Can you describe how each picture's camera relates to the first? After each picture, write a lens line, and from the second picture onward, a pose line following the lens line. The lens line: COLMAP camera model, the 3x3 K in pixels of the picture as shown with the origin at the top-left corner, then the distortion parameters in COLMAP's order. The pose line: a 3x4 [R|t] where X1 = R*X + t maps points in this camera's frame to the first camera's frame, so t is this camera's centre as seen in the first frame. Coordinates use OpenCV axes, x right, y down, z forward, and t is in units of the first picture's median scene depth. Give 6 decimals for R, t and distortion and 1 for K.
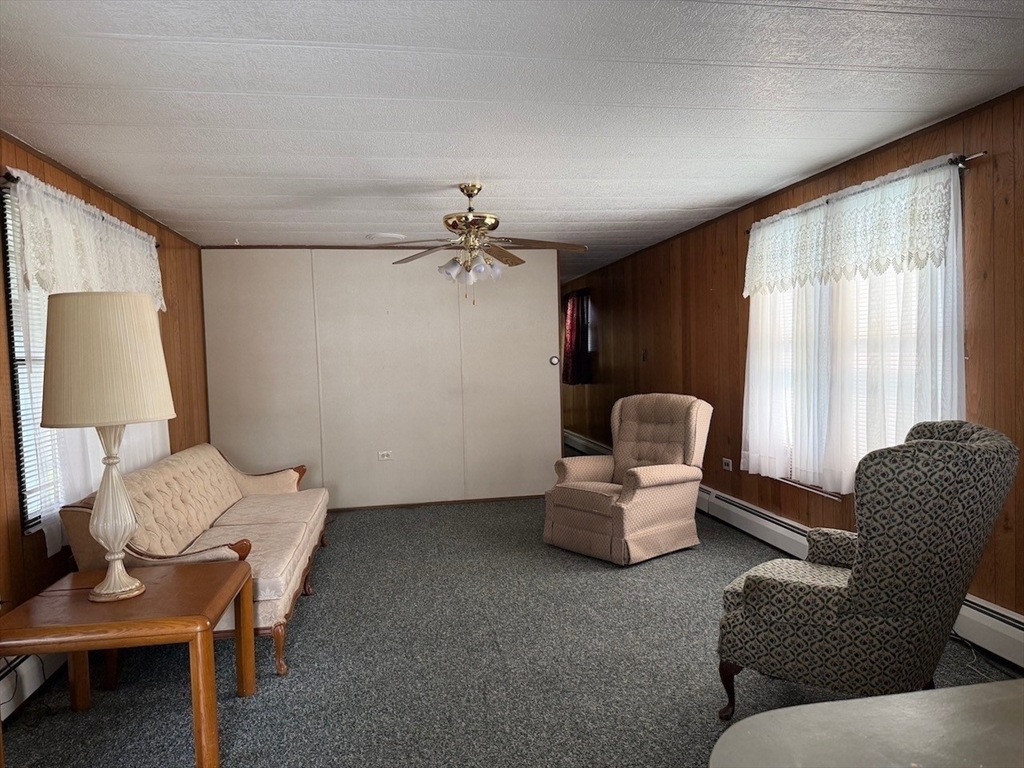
lens RADIAL K [[723.1, 0, 512.0], [0, 723.1, 384.0], [0, 0, 1]] dist [0.000232, -0.006114]
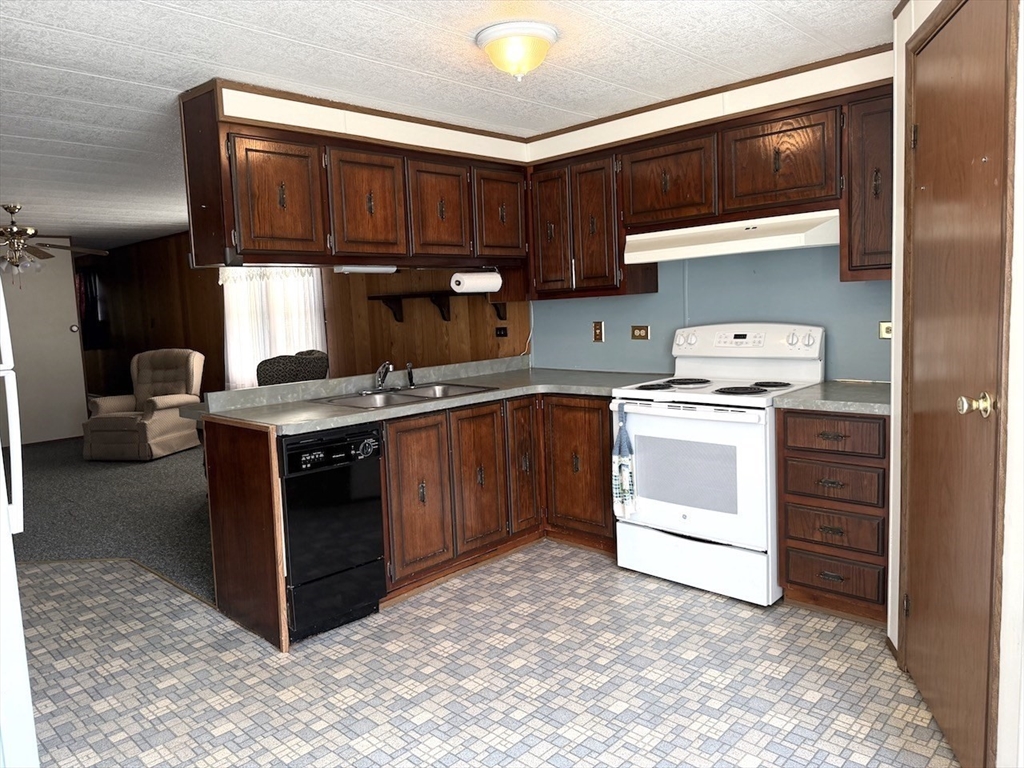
lens RADIAL K [[723.1, 0, 512.0], [0, 723.1, 384.0], [0, 0, 1]] dist [0.000232, -0.006114]
pose [[0.800436, -0.069812, 0.595339, -0.124535], [0.042163, 0.997292, 0.060259, 0.028394], [-0.597933, -0.023133, 0.801212, -0.657177]]
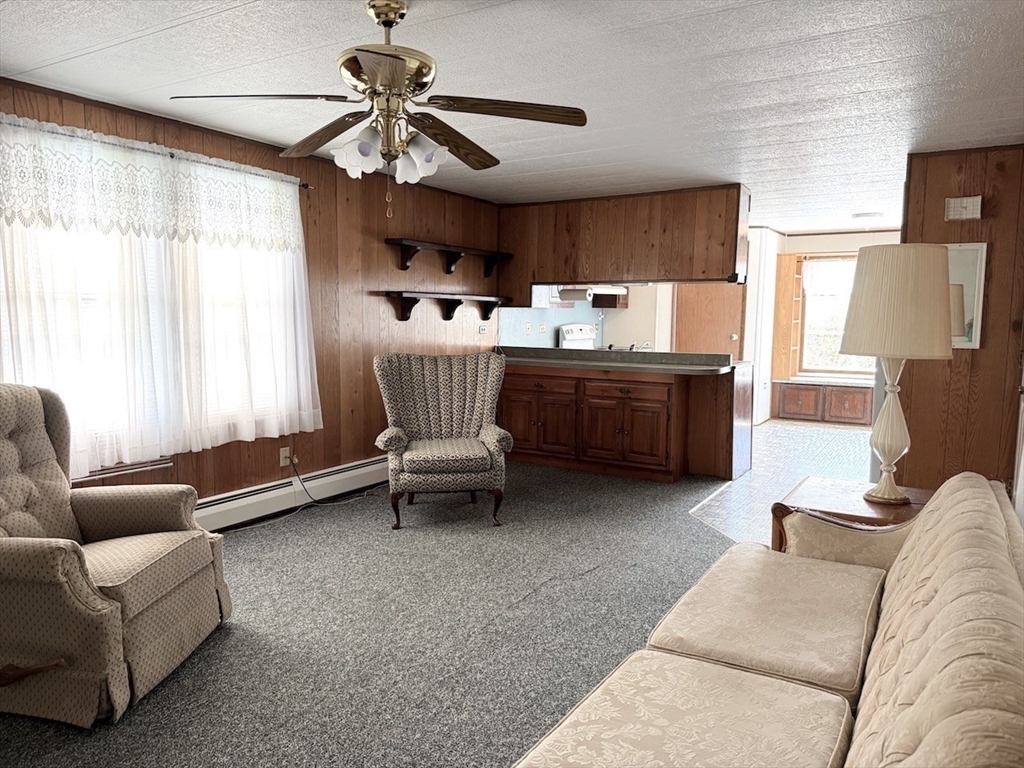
lens RADIAL K [[723.1, 0, 512.0], [0, 723.1, 384.0], [0, 0, 1]] dist [0.000232, -0.006114]
pose [[-0.762906, -0.040748, 0.645224, -0.470175], [0.042225, 0.992740, 0.112622, -0.034215], [-0.645129, 0.113165, -0.755647, 1.277327]]
